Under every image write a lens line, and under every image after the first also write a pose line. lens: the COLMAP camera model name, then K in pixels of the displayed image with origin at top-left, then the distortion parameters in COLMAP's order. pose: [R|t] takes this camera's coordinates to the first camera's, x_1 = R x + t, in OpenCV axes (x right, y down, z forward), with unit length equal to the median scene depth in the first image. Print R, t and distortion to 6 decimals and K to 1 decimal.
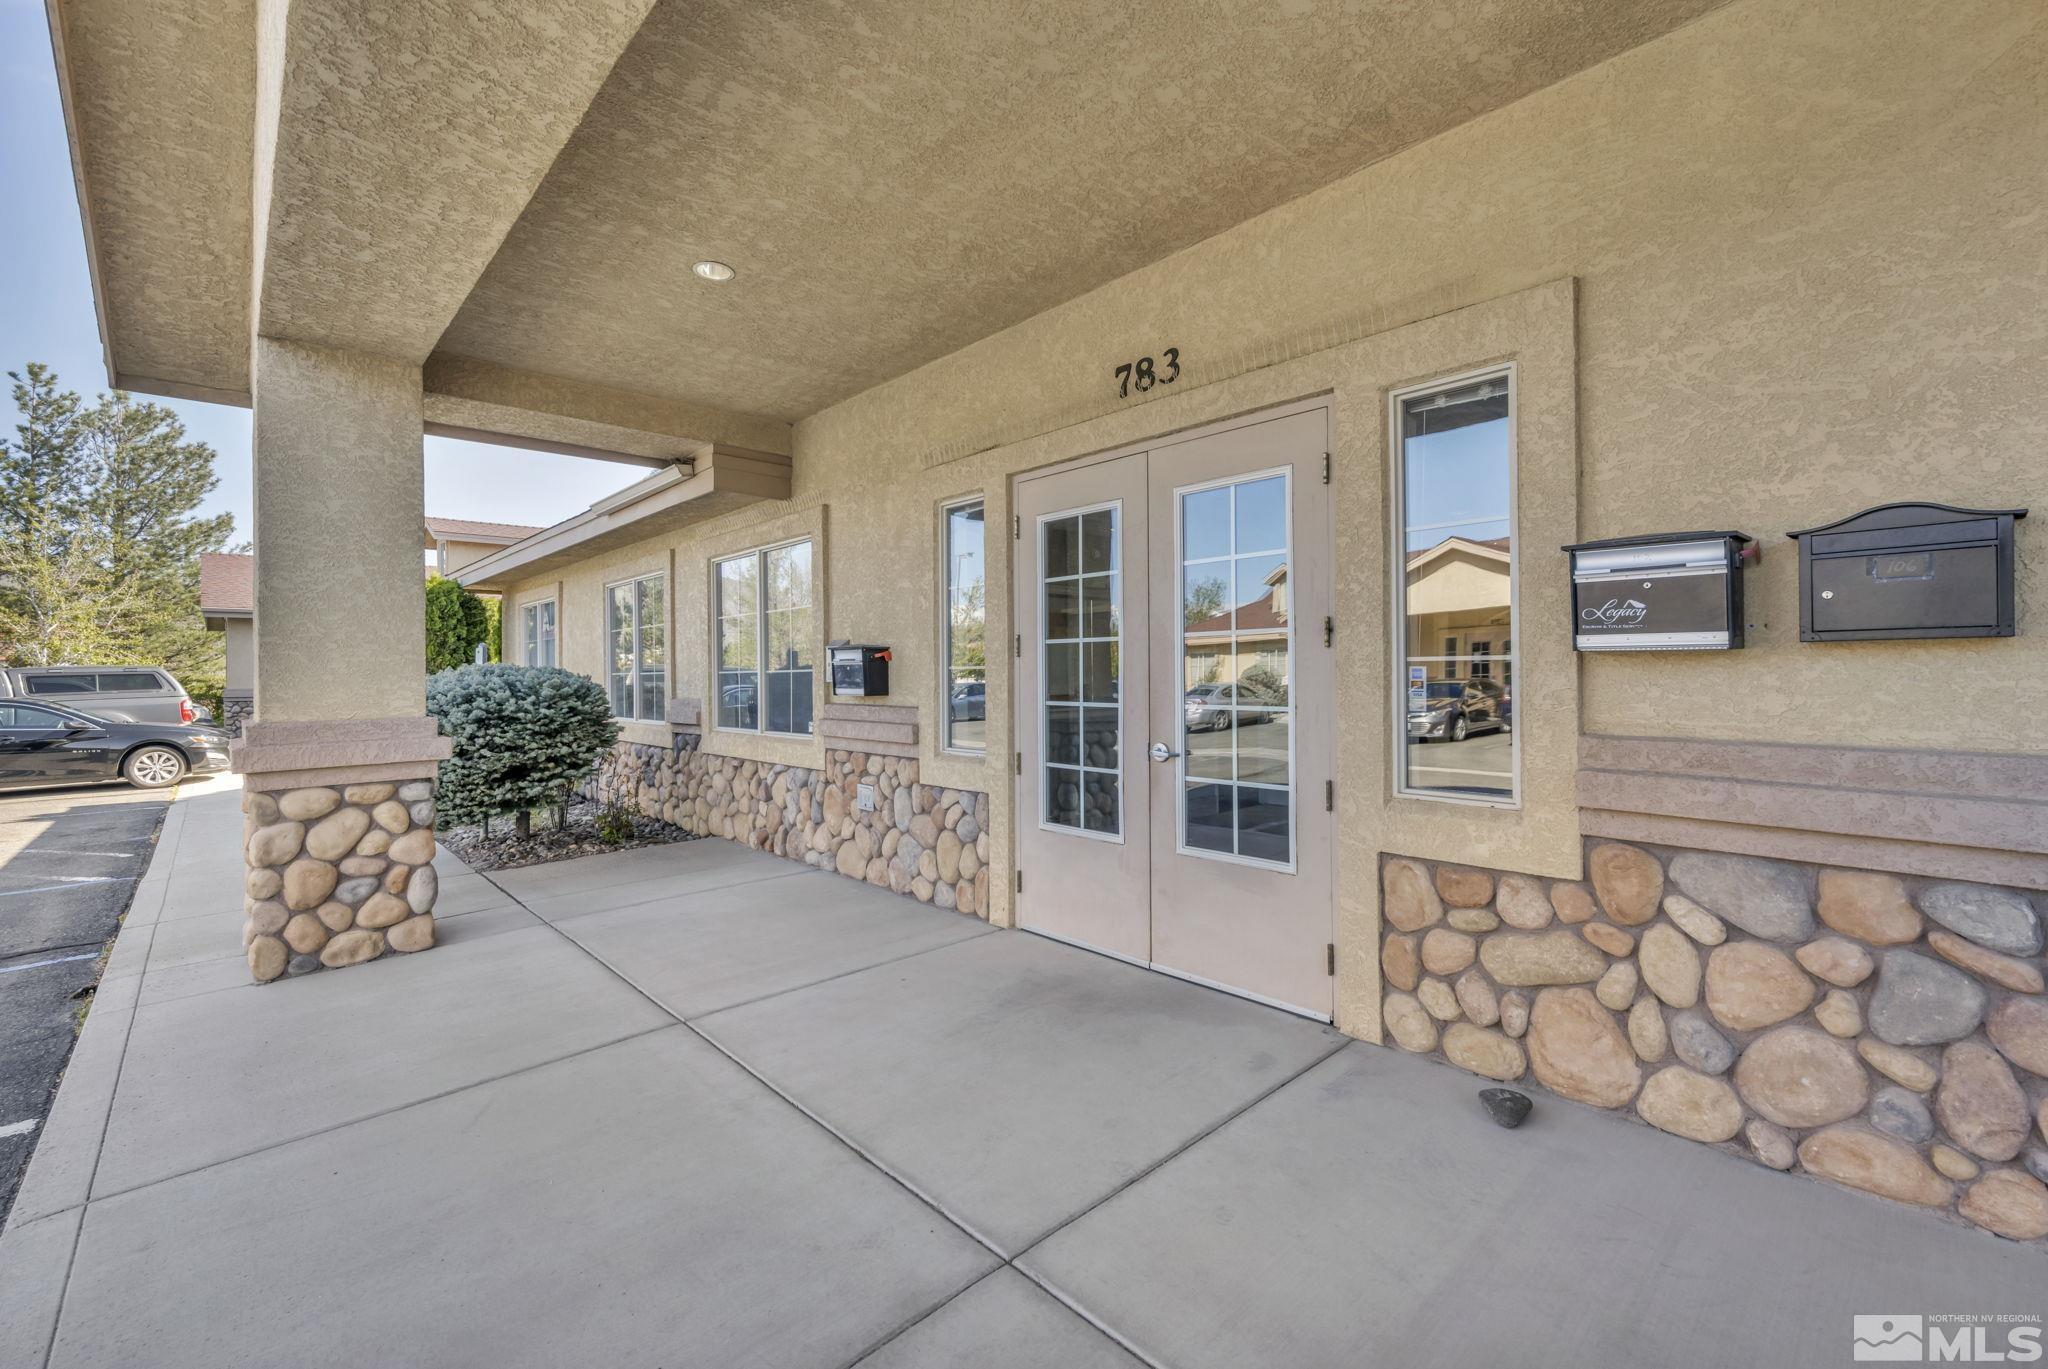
lens RADIAL K [[865.6, 0, 1066.0], [0, 865.6, 665.9], [0, 0, 1]] dist [-0.001120, -0.000914]
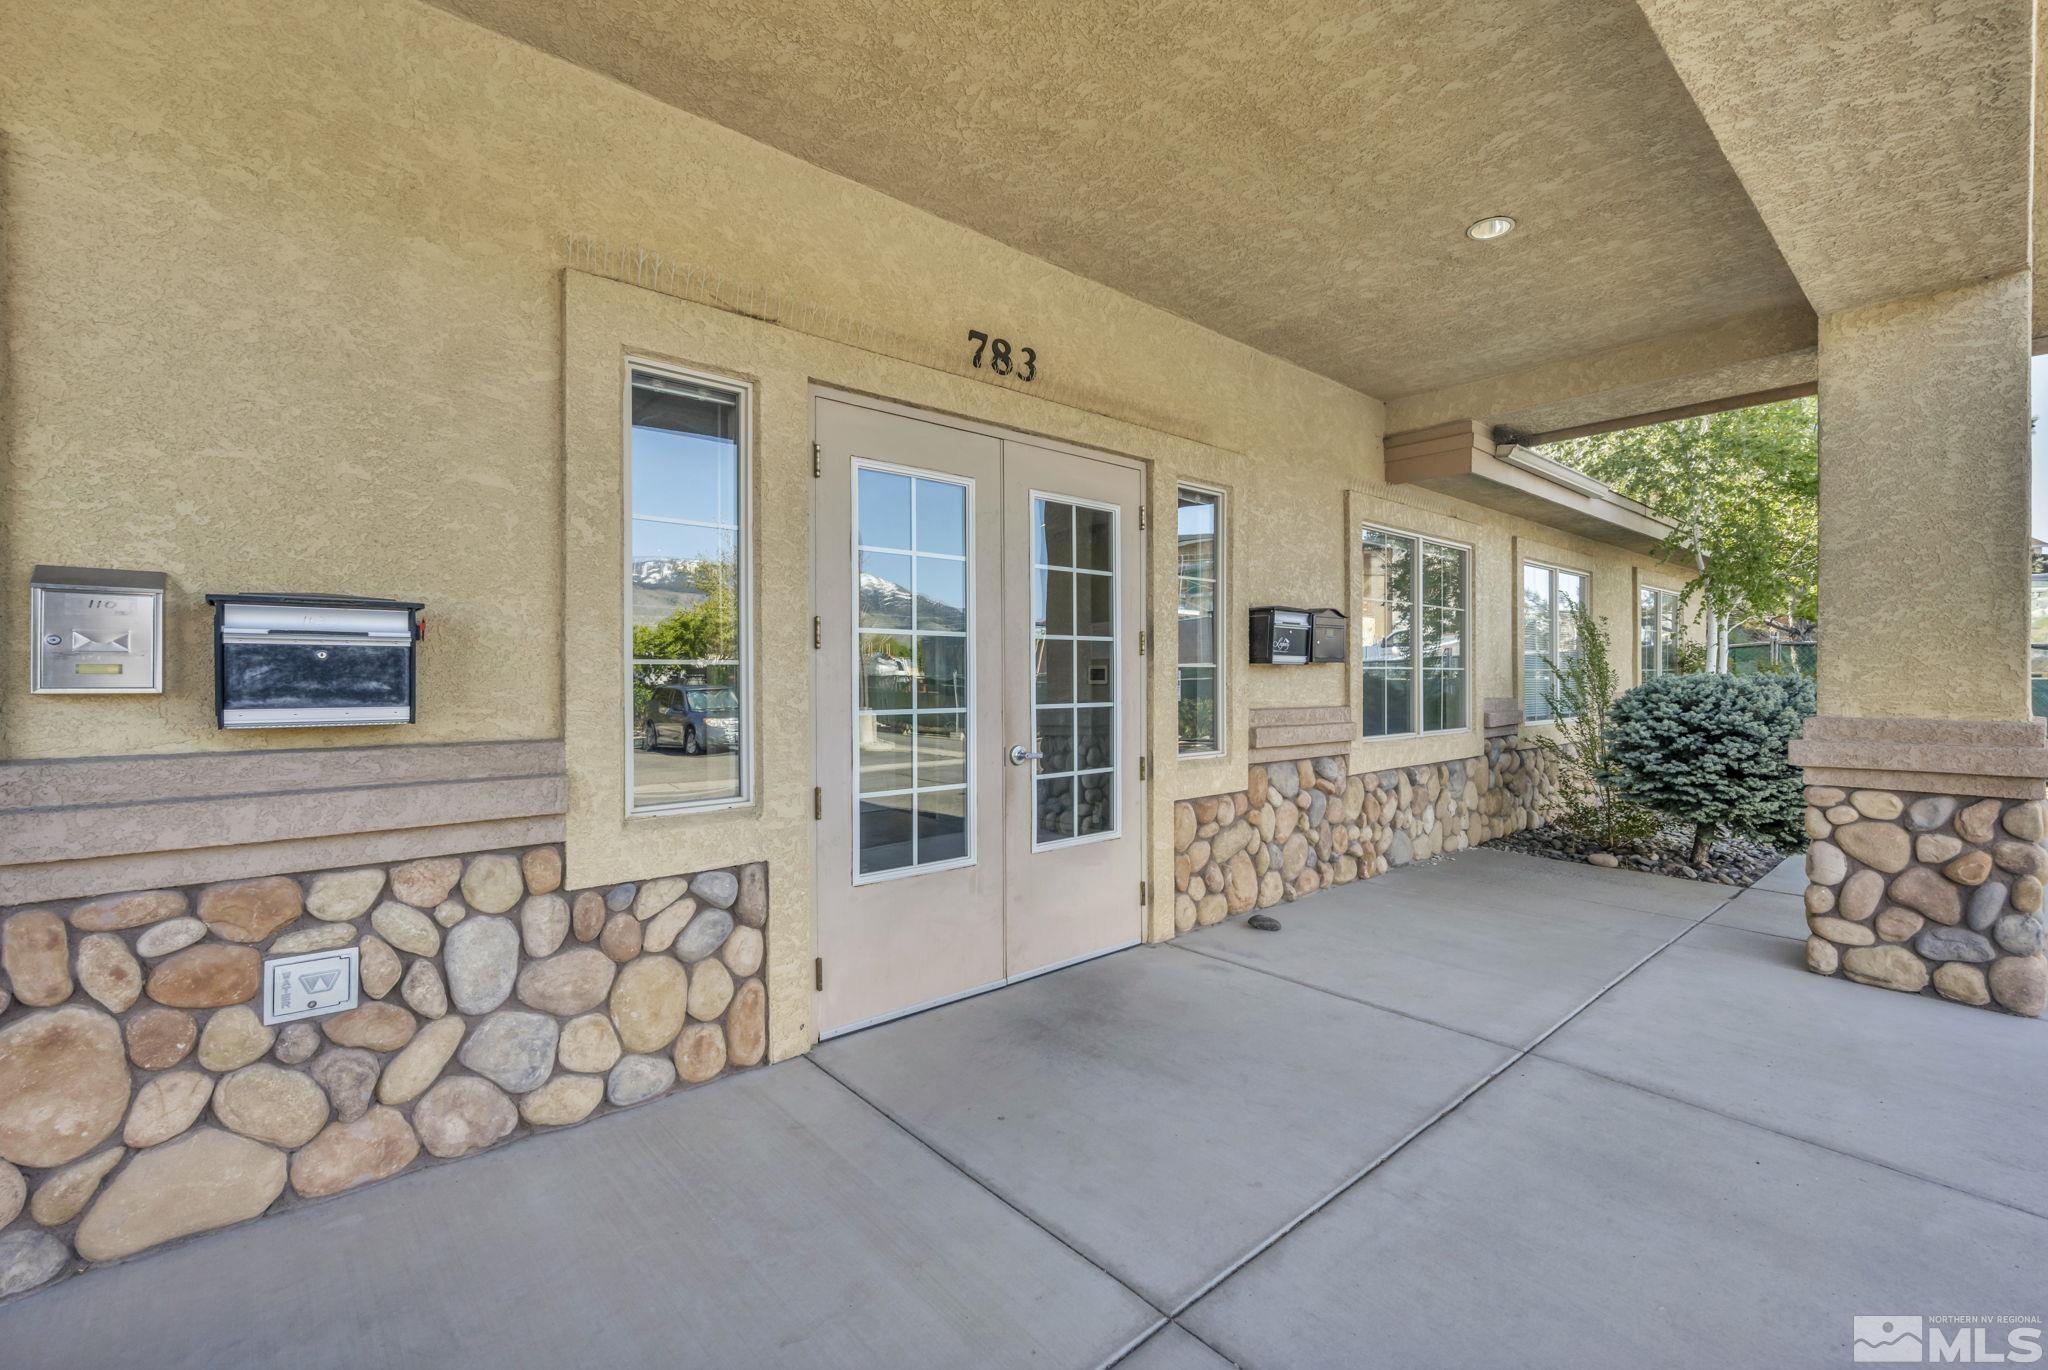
lens RADIAL K [[865.6, 0, 1029.2], [0, 865.6, 678.6], [0, 0, 1]] dist [-0.001120, -0.000914]
pose [[0.060908, 0.008251, 0.998109, -0.867468], [-0.004040, 0.999960, -0.008020, 0.021565], [-0.998135, -0.003544, 0.060939, 0.935632]]
